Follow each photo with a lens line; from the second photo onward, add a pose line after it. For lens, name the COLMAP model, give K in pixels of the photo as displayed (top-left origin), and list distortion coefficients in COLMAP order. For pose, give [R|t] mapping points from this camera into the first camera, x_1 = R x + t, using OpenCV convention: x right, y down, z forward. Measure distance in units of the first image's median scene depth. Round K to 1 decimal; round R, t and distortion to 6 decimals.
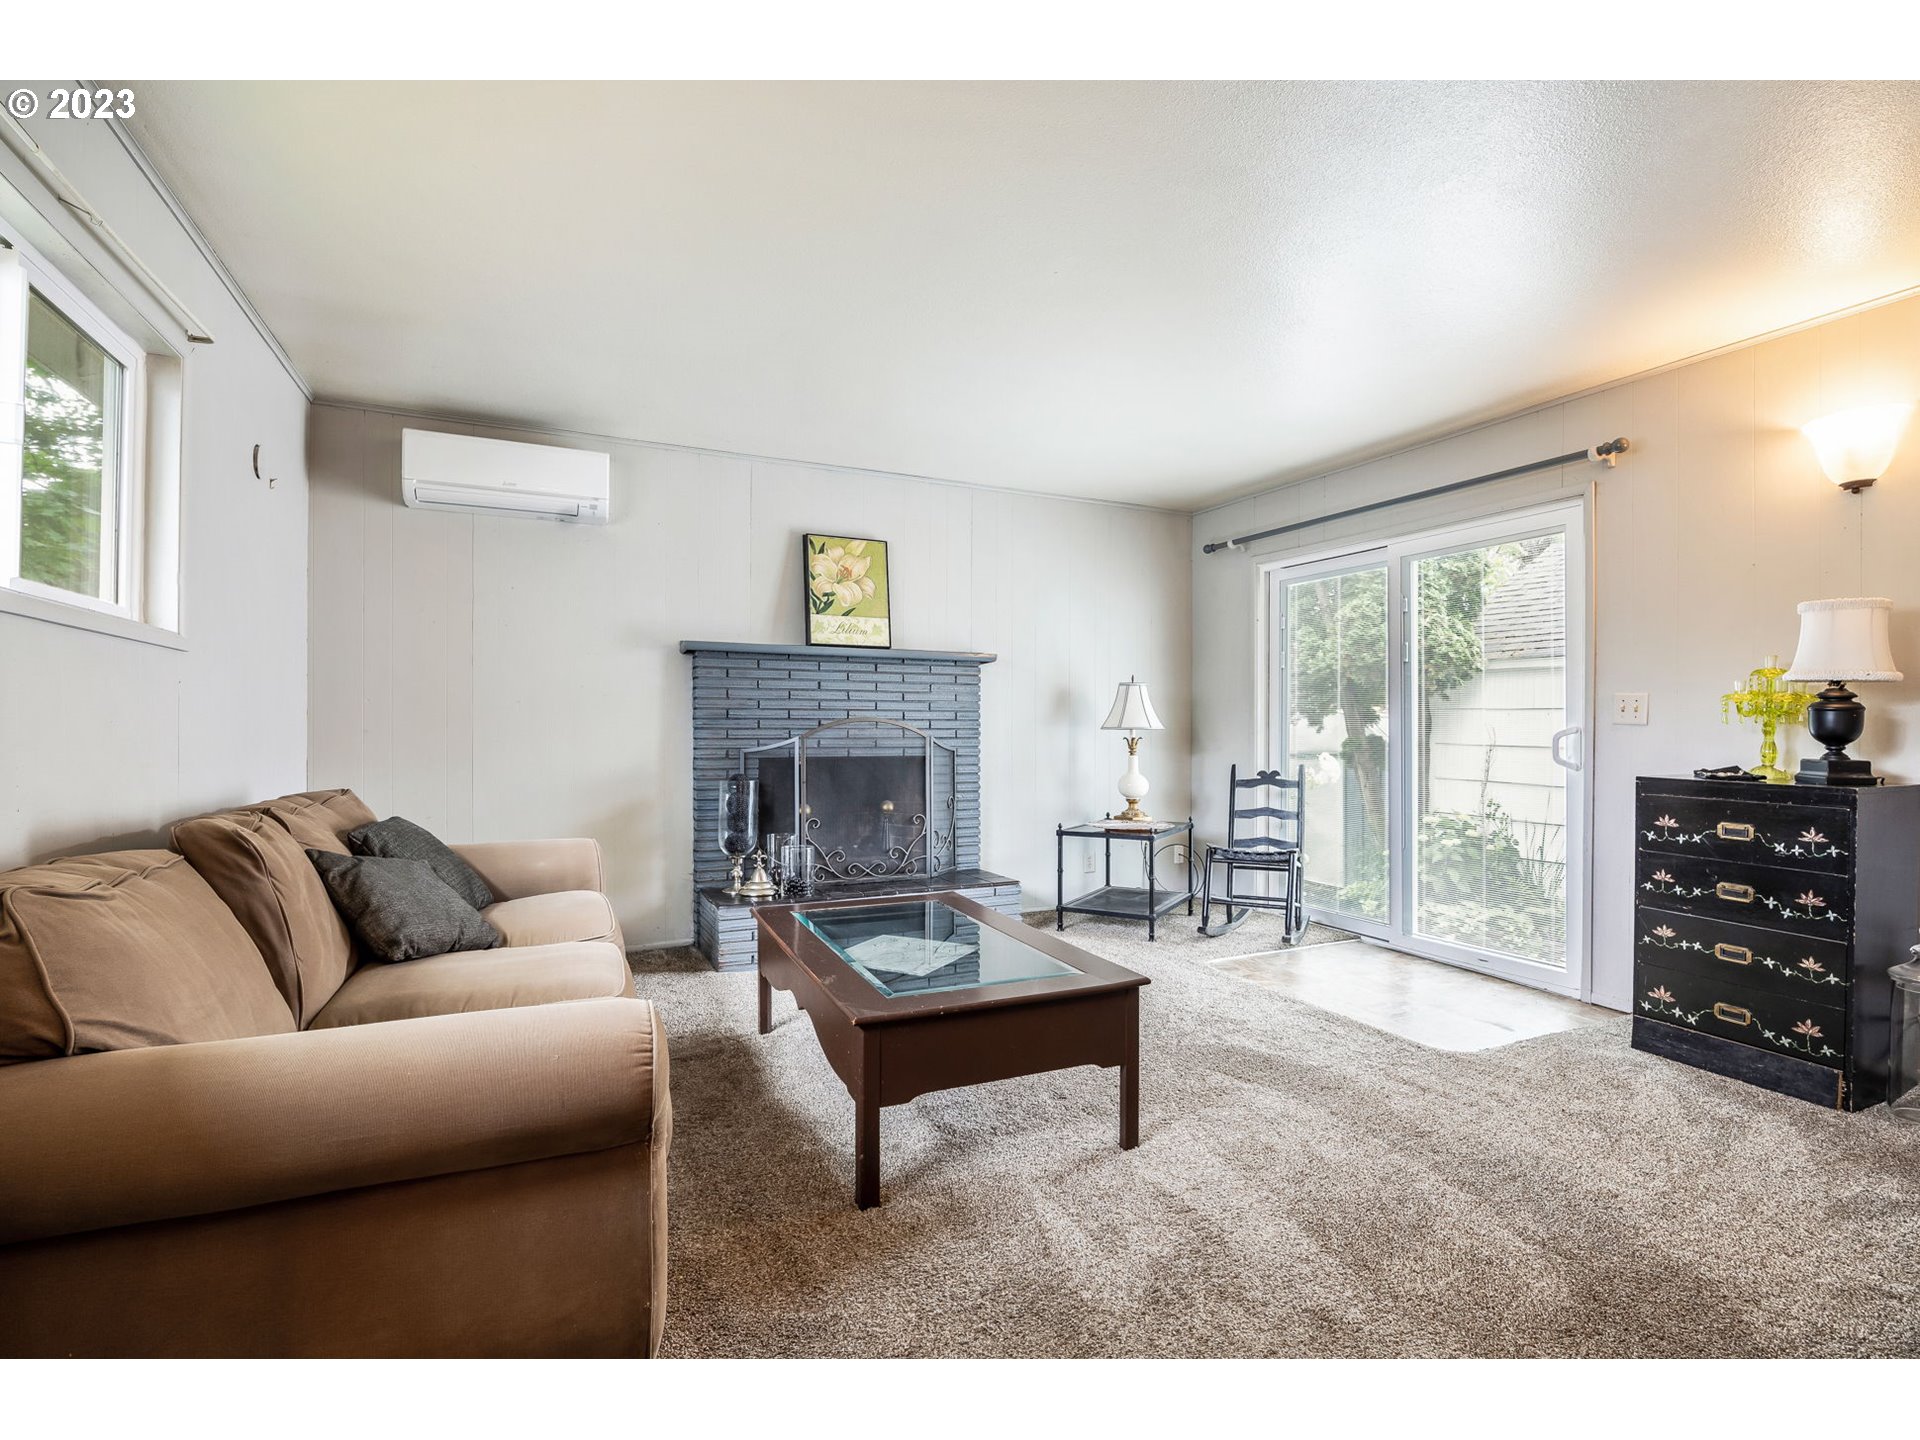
lens RADIAL K [[935.4, 0, 1001.8], [0, 935.4, 731.1], [0, 0, 1]] dist [-0.017638, 0.000974]
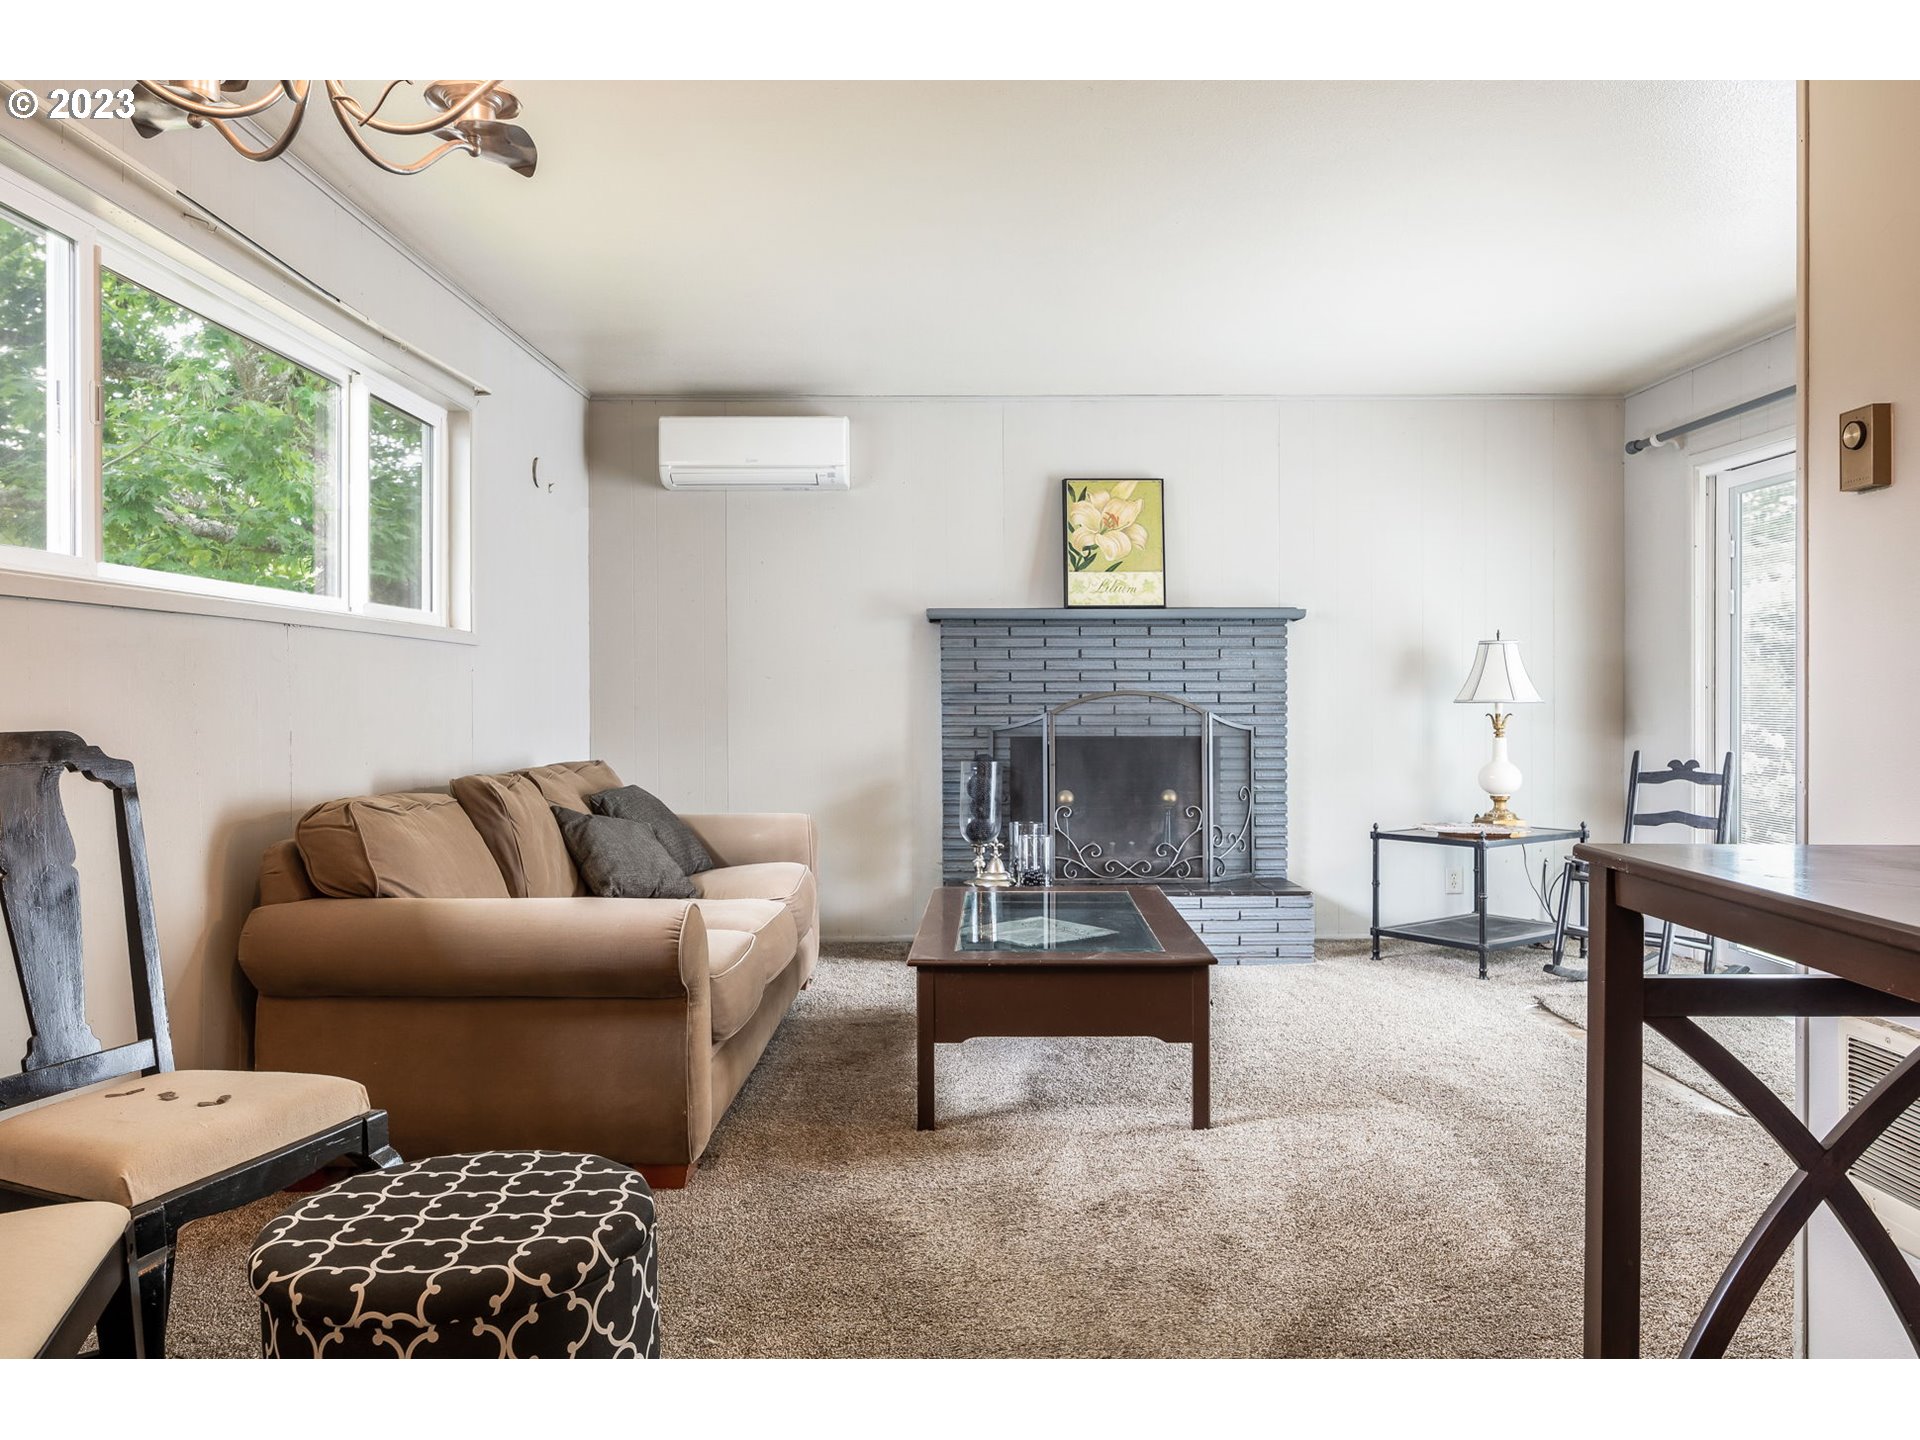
lens RADIAL K [[1388.7, 0, 960.0], [0, 1388.7, 720.0], [0, 0, 1]] dist [-0.004158, -0.000740]
pose [[0.902148, 0.001409, -0.431423, 0.266382], [0.003726, 0.999932, 0.011058, -0.002200], [0.431410, -0.011583, 0.902082, -0.213339]]
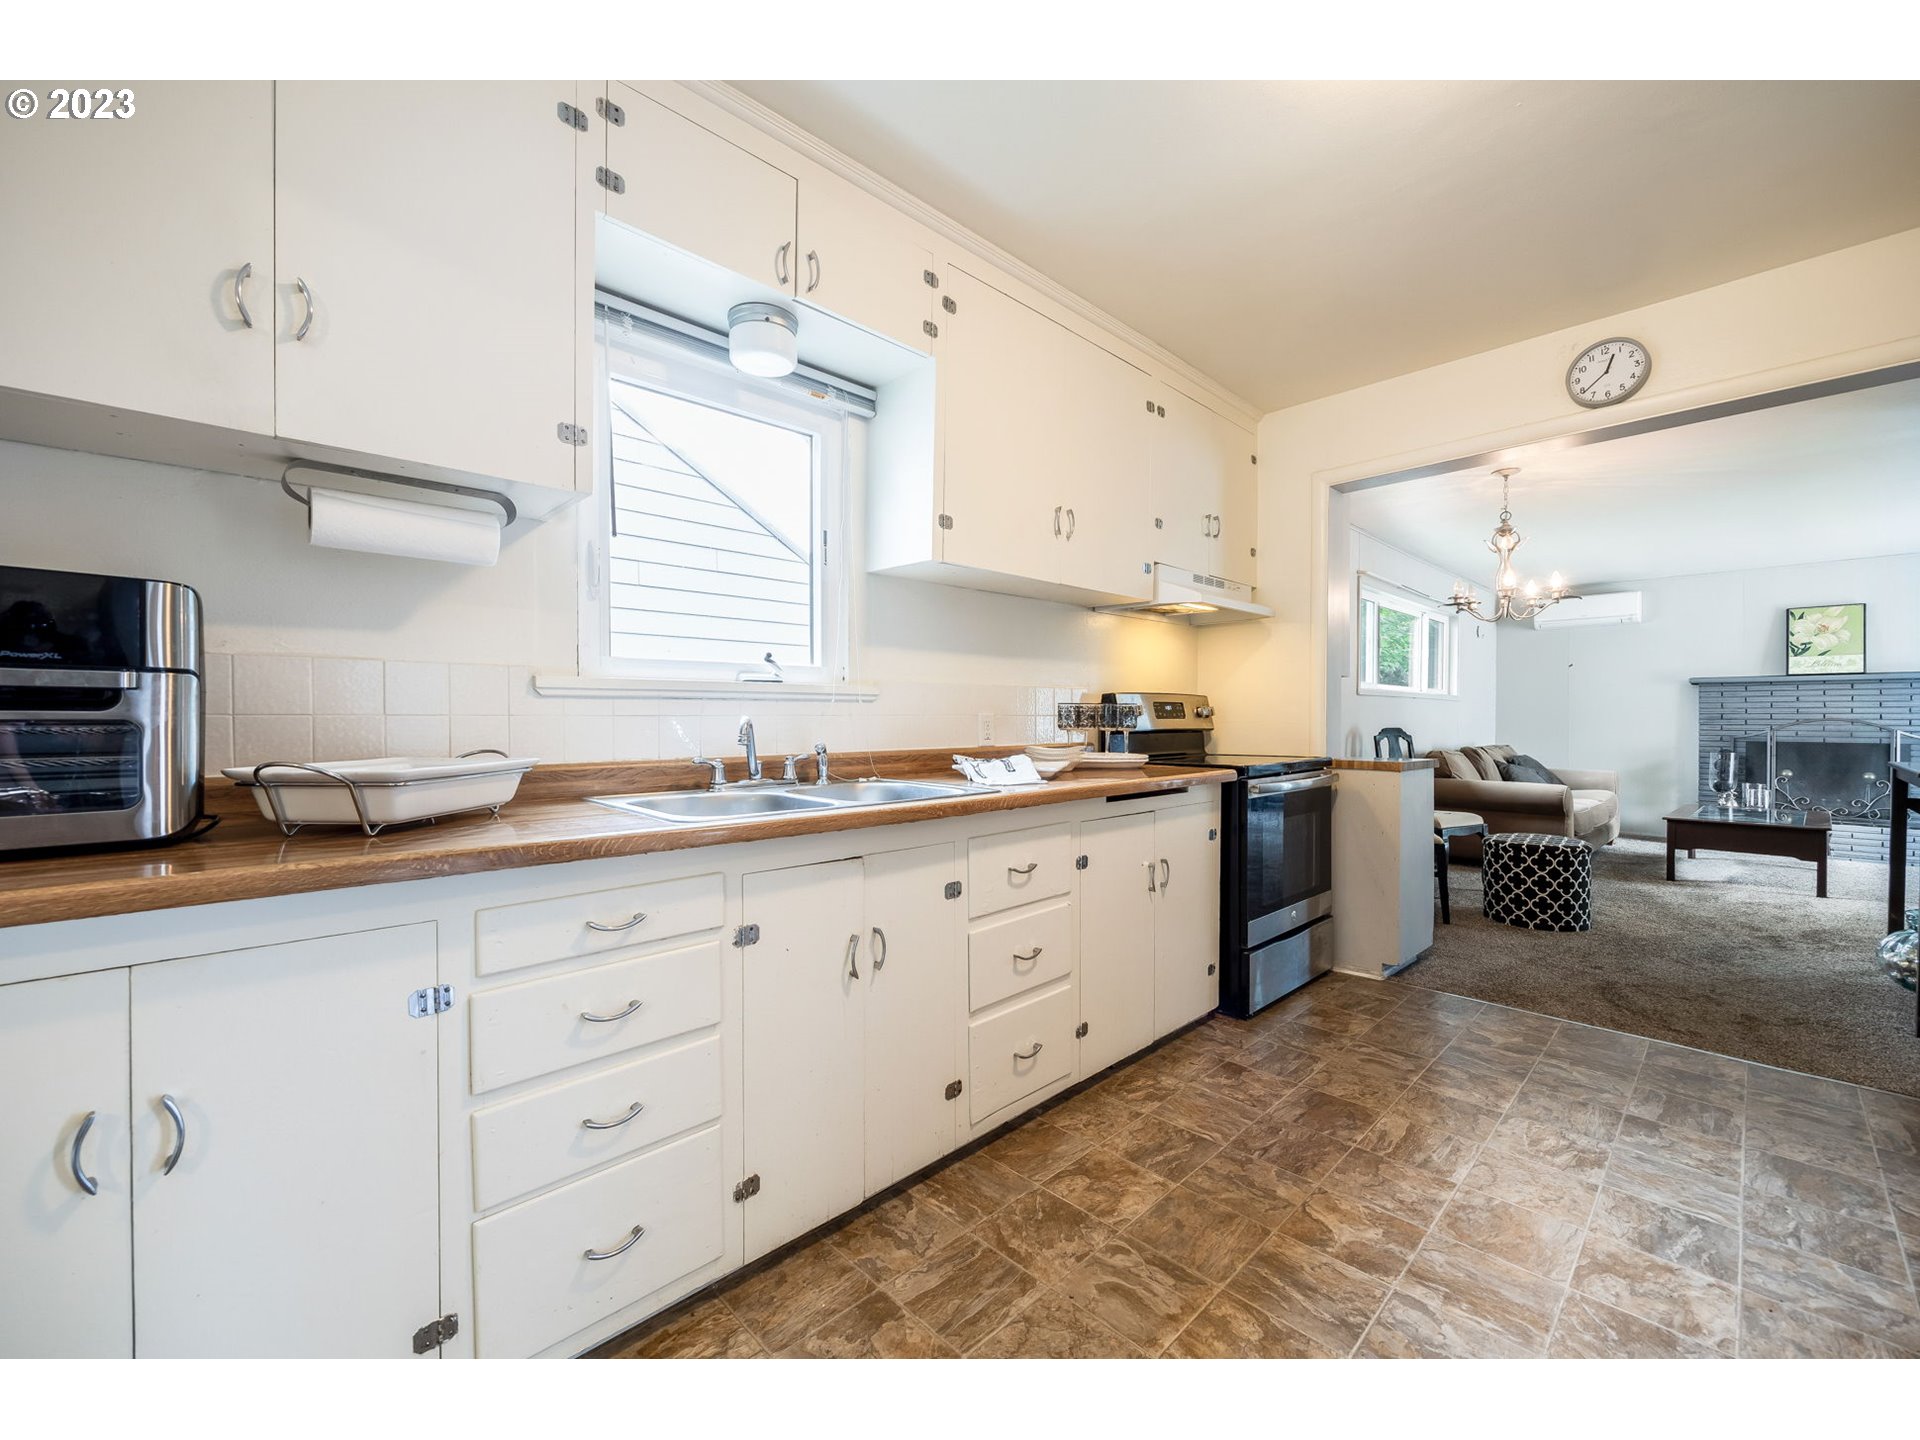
lens RADIAL K [[766.4, 0, 960.0], [0, 766.4, 720.0], [0, 0, 1]] dist [0.001255, -0.004568]
pose [[0.305513, 0.004268, -0.952178, 0.658744], [-0.006140, 0.999978, 0.002512, -0.005847], [0.952168, 0.005079, 0.305533, -0.855811]]
